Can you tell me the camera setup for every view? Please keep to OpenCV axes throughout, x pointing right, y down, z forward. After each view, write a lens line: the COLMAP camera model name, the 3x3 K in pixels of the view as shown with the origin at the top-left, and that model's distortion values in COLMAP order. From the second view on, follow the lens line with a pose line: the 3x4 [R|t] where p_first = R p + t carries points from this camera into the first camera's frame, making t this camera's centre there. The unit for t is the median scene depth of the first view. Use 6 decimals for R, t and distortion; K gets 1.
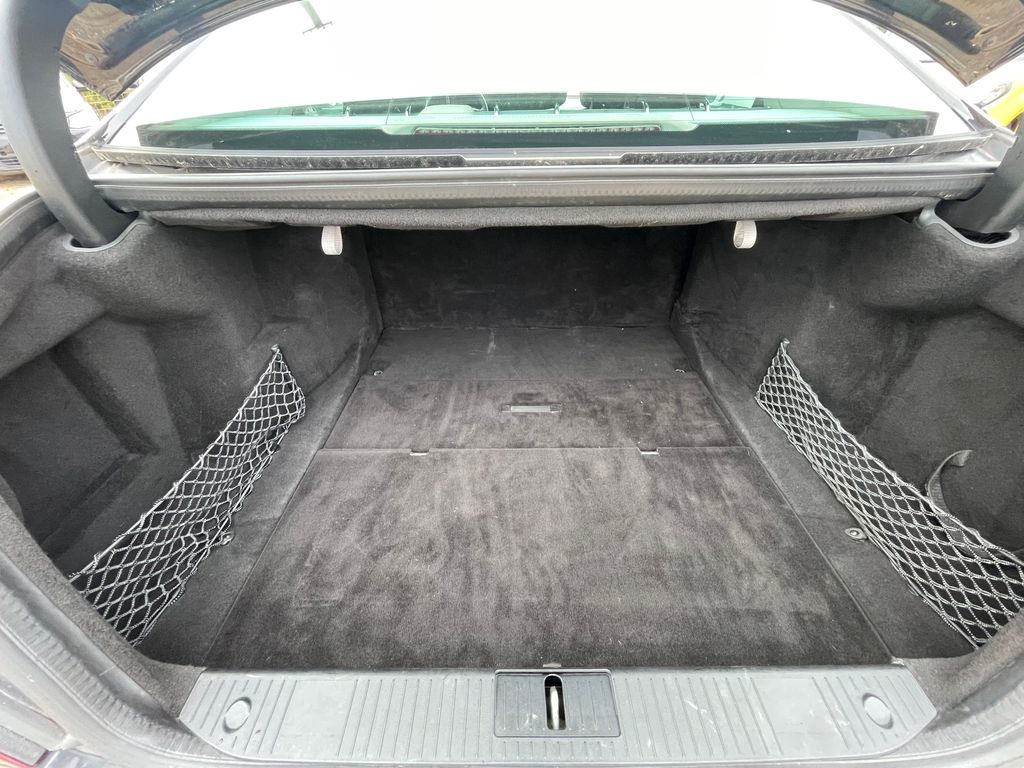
lens RADIAL K [[411.4, 0, 512.4], [0, 411.4, 383.7], [0, 0, 1]] dist [-0.000448, -0.000148]
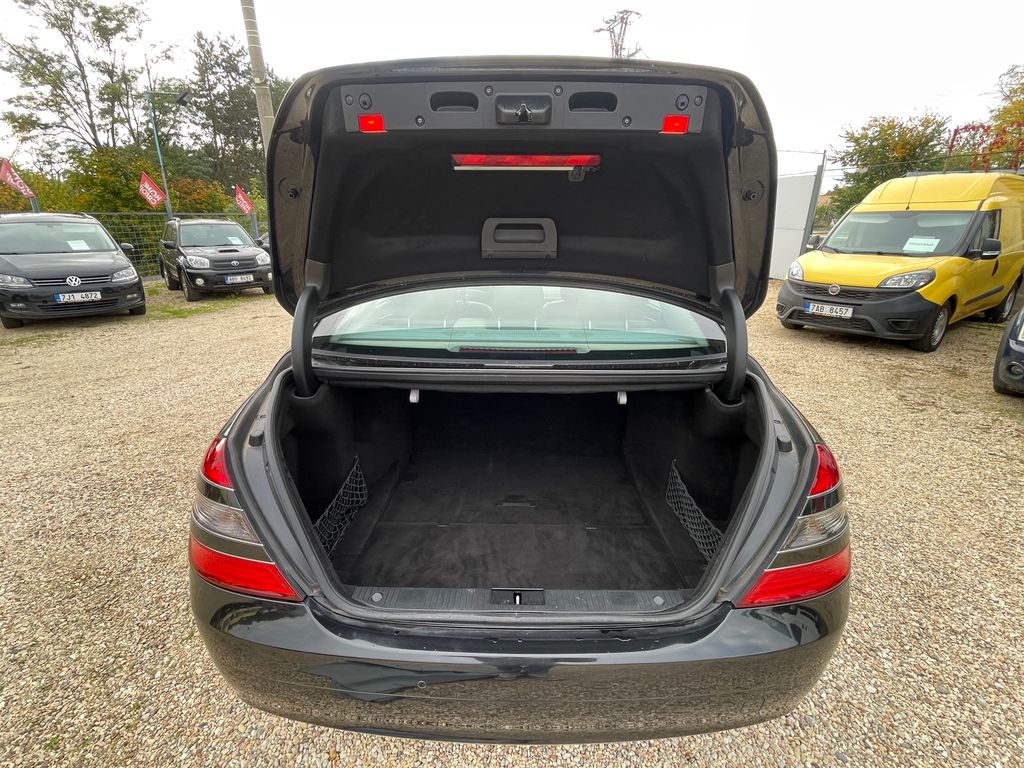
lens RADIAL K [[487.3, 0, 504.2], [0, 487.3, 397.8], [0, 0, 1]] dist [-0.006948, 0.002399]
pose [[0.999610, 0.022173, -0.016999, 0.027138], [-0.026313, 0.951686, -0.305945, 0.291152], [0.009394, 0.306273, 0.951897, -0.974736]]
